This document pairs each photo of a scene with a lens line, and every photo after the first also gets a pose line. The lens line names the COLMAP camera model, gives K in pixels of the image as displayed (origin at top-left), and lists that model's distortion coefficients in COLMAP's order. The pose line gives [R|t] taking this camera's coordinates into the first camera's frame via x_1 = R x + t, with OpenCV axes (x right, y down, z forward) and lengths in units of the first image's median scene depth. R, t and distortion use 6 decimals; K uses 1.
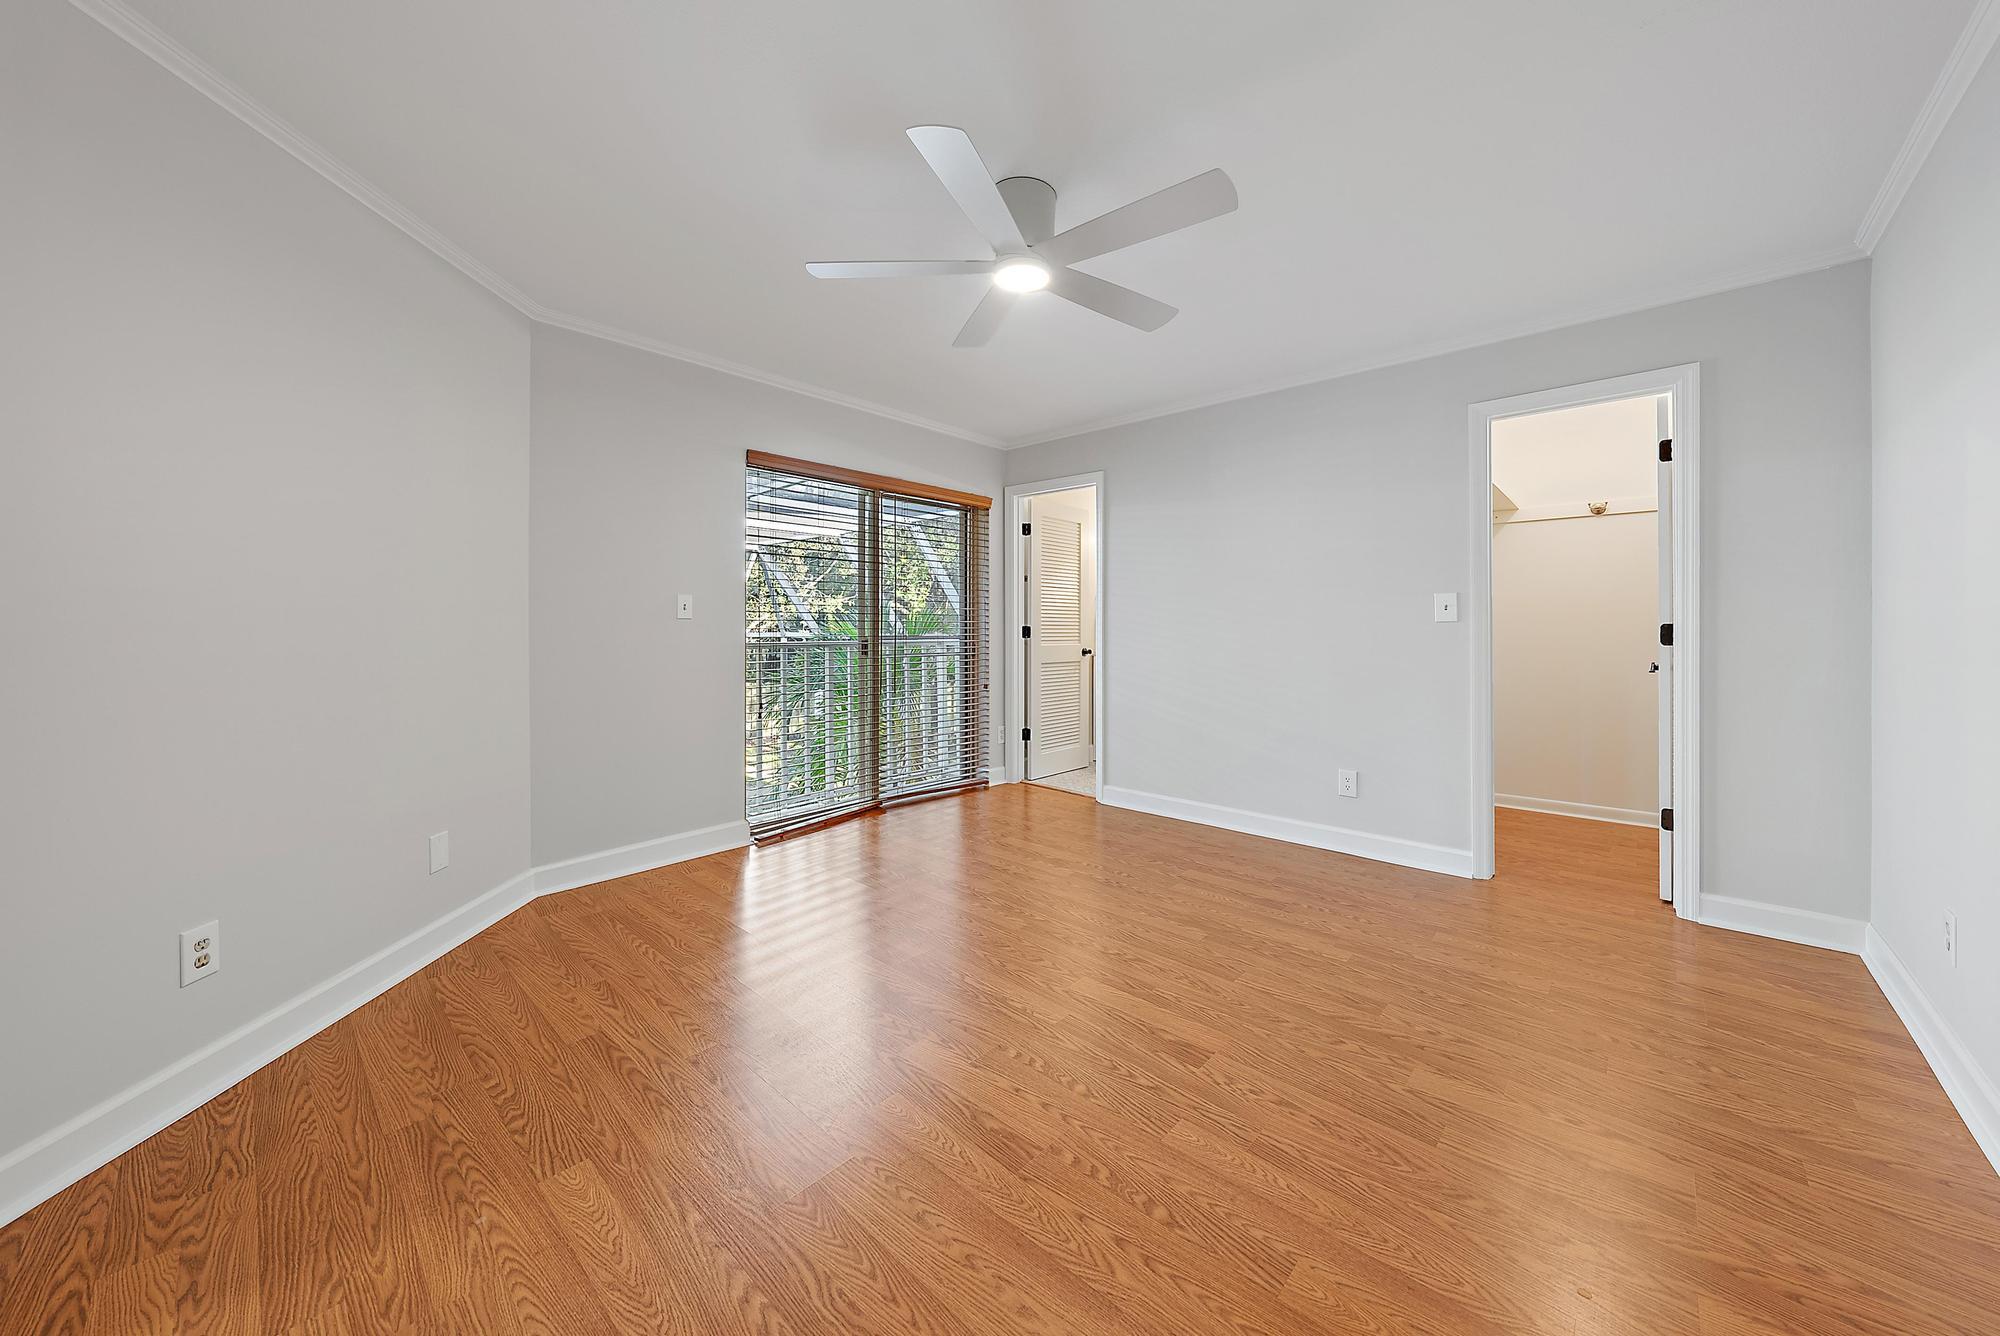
lens RADIAL K [[691.8, 0, 969.5], [0, 691.8, 629.1], [0, 0, 1]] dist [0.000072, -0.000266]
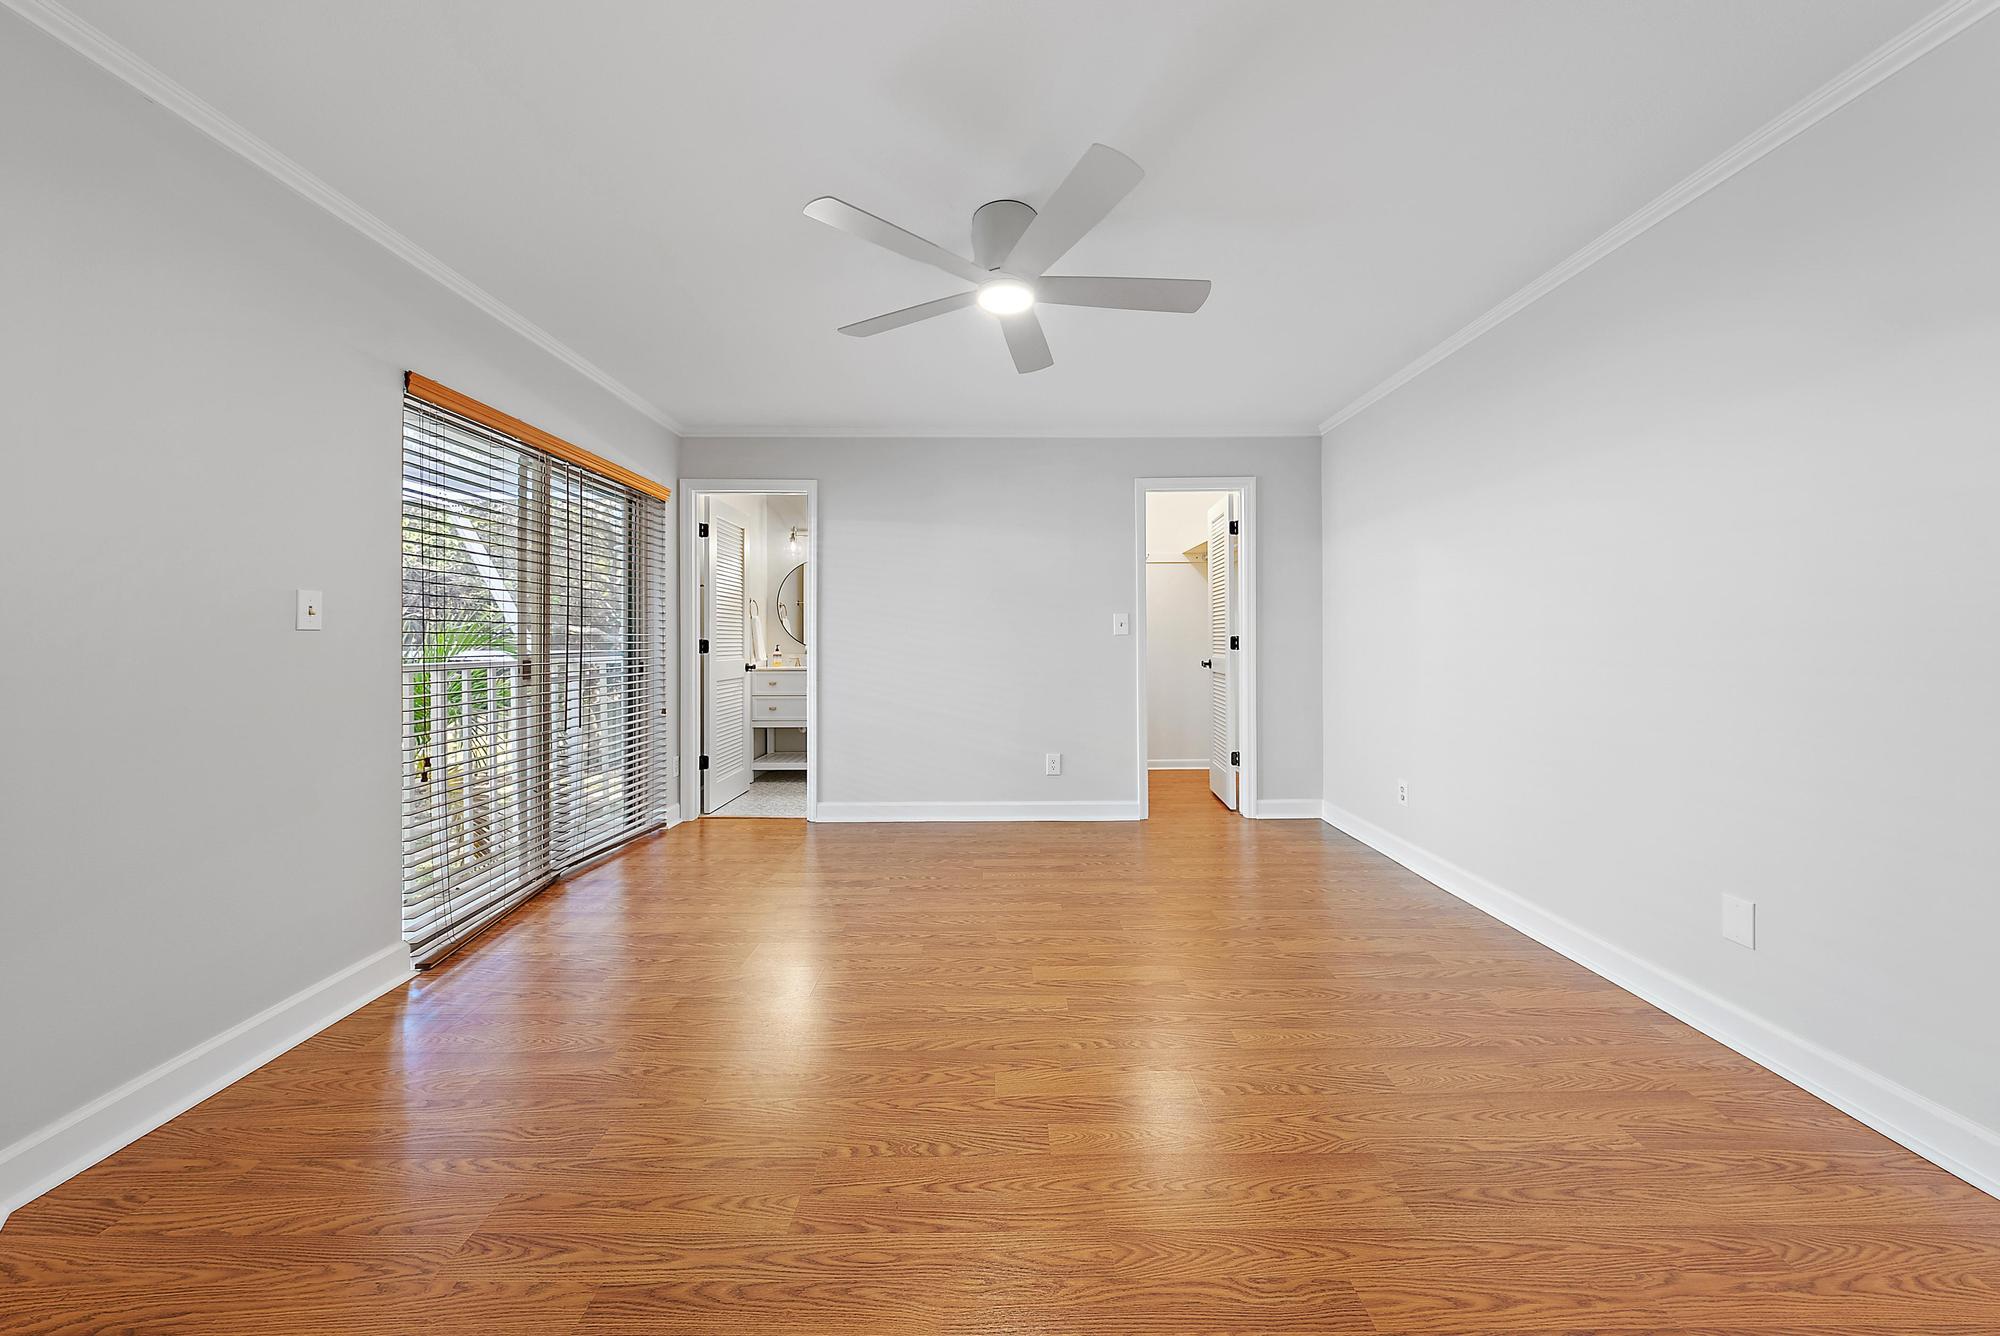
lens RADIAL K [[691.8, 0, 990.5], [0, 691.8, 634.8], [0, 0, 1]] dist [0.000072, -0.000266]
pose [[0.734617, -0.000285, 0.678482, -0.438449], [0.006981, 0.999950, -0.007139, -0.002660], [-0.678446, 0.009981, 0.734582, 0.183170]]
